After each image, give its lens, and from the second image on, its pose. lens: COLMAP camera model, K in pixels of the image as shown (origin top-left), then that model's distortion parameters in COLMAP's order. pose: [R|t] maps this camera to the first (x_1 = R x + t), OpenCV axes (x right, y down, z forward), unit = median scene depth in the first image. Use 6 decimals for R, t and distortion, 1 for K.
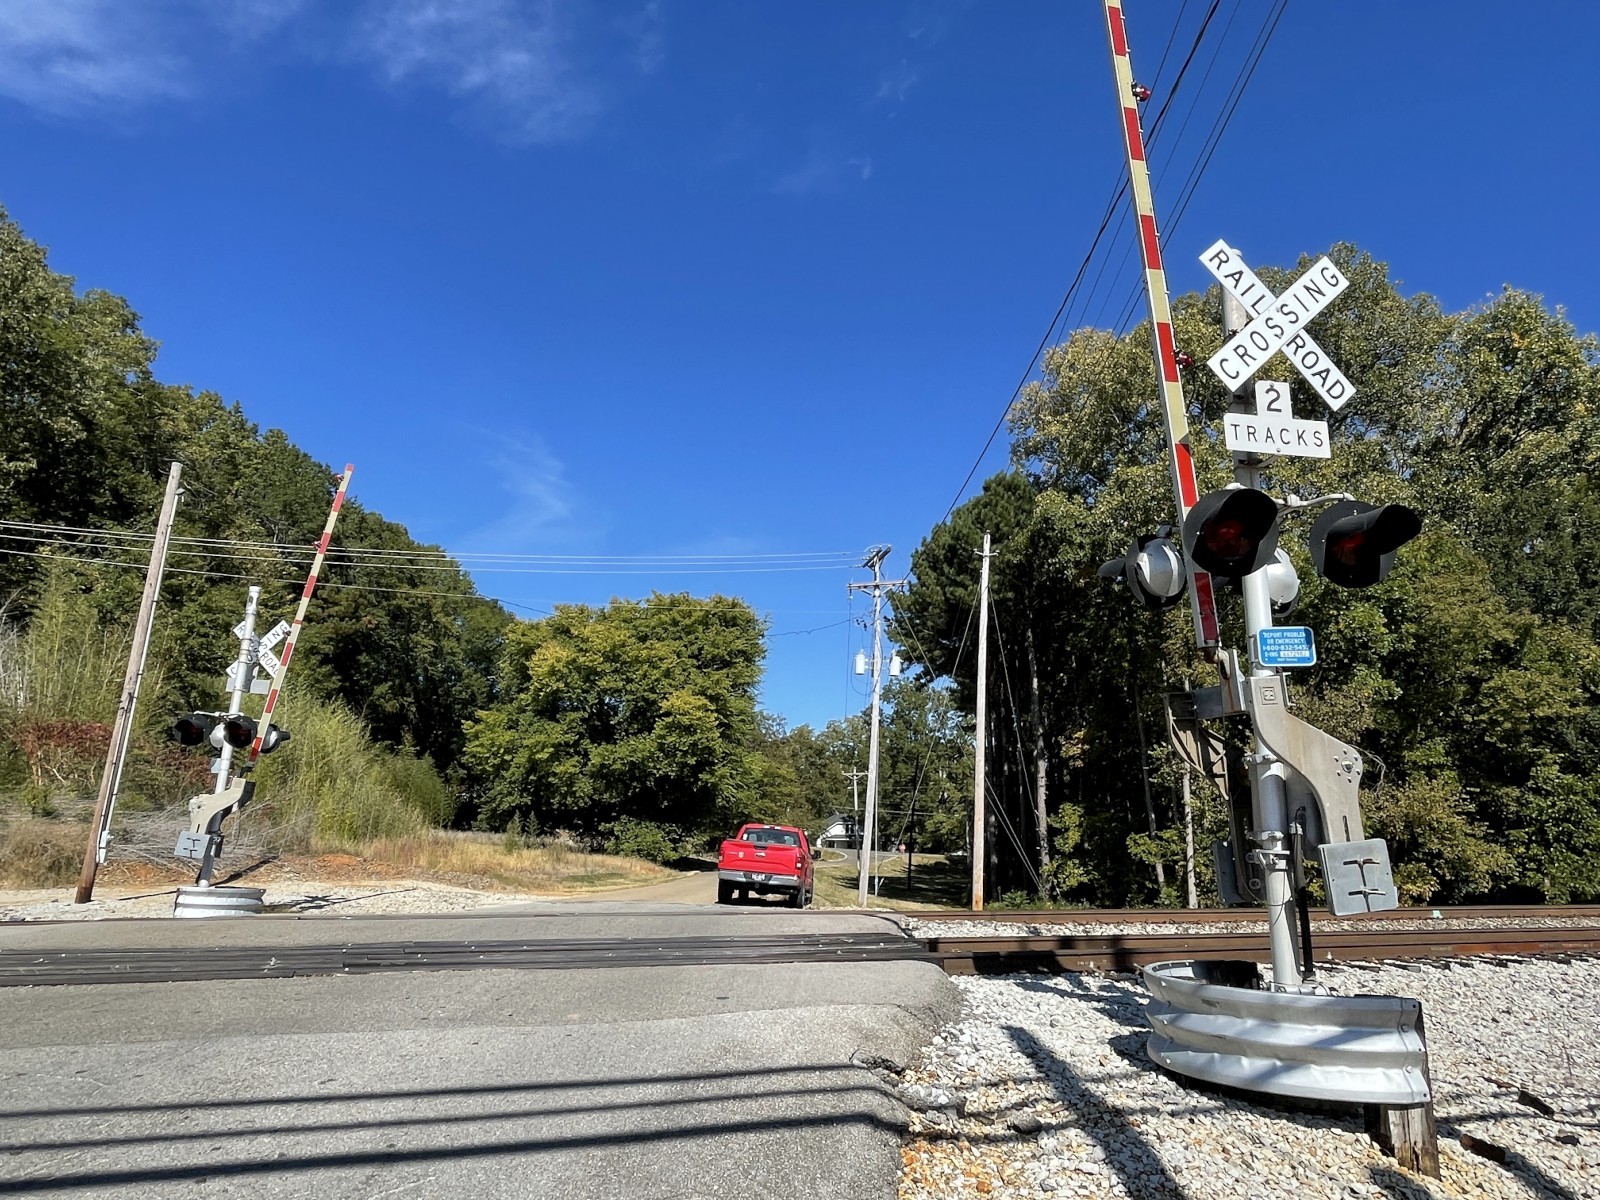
lens RADIAL K [[1003.9, 0, 814.8], [0, 1003.9, 594.7], [0, 0, 1]] dist [-0.004590, -0.001484]
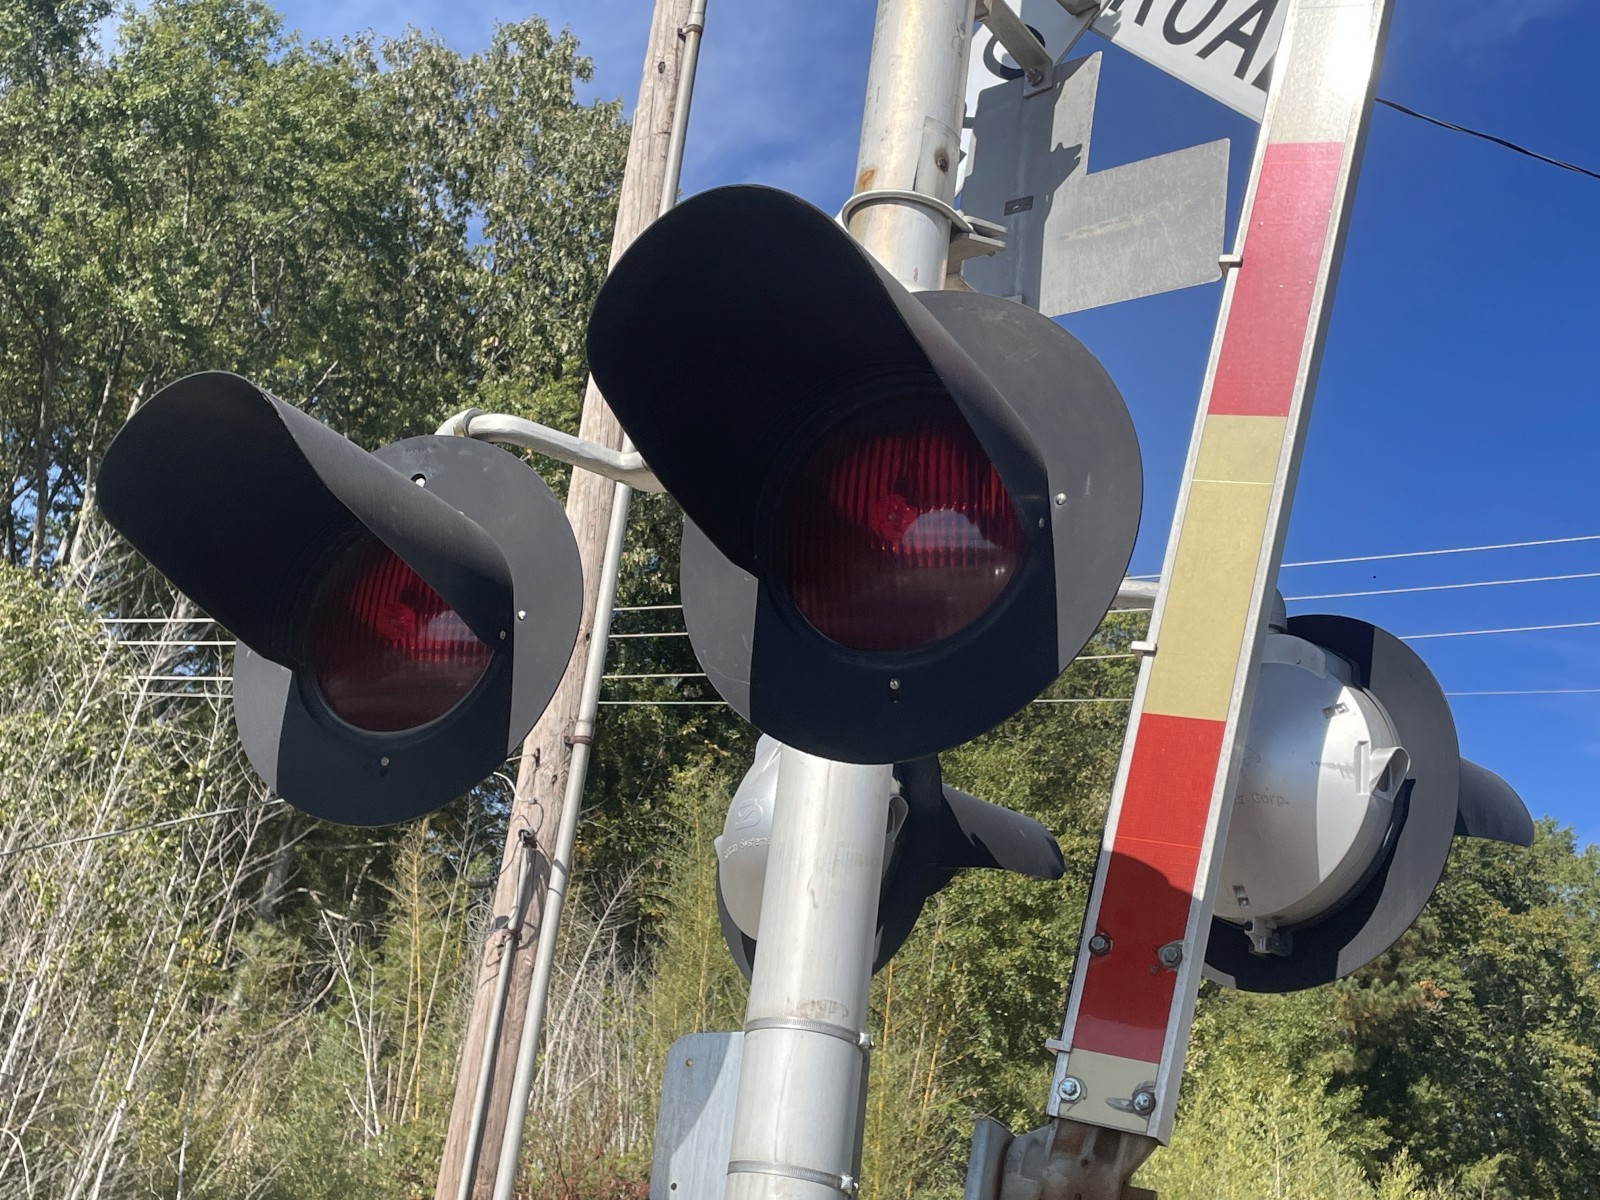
lens RADIAL K [[2041.9, 0, 770.7], [0, 2041.9, 607.2], [0, 0, 1]] dist [0.079228, -0.027060]
pose [[0.764563, -0.185176, -0.617376, -0.134582], [0.061949, 0.974519, -0.215580, 0.045587], [0.641565, 0.126579, 0.756553, 0.241341]]
